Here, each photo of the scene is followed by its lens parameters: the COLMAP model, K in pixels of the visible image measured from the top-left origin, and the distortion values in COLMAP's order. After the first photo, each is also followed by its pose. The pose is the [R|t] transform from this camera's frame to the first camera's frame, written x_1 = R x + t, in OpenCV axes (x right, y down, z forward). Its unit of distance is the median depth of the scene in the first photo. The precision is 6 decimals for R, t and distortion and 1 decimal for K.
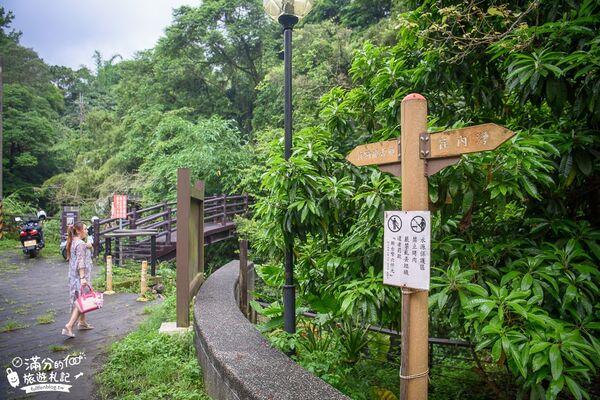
lens RADIAL K [[427.2, 0, 299.3], [0, 427.2, 201.1], [0, 0, 1]] dist [-0.005134, -0.001404]
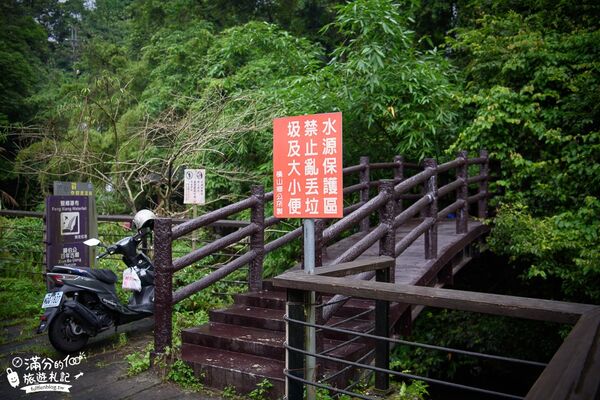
lens RADIAL K [[545.5, 0, 300.6], [0, 545.5, 199.6], [0, 0, 1]] dist [0.049326, 0.000000]
pose [[0.996961, -0.000196, -0.077898, -0.139554], [0.001433, 0.999874, 0.015836, 0.009383], [0.077885, -0.015900, 0.996836, 0.251117]]
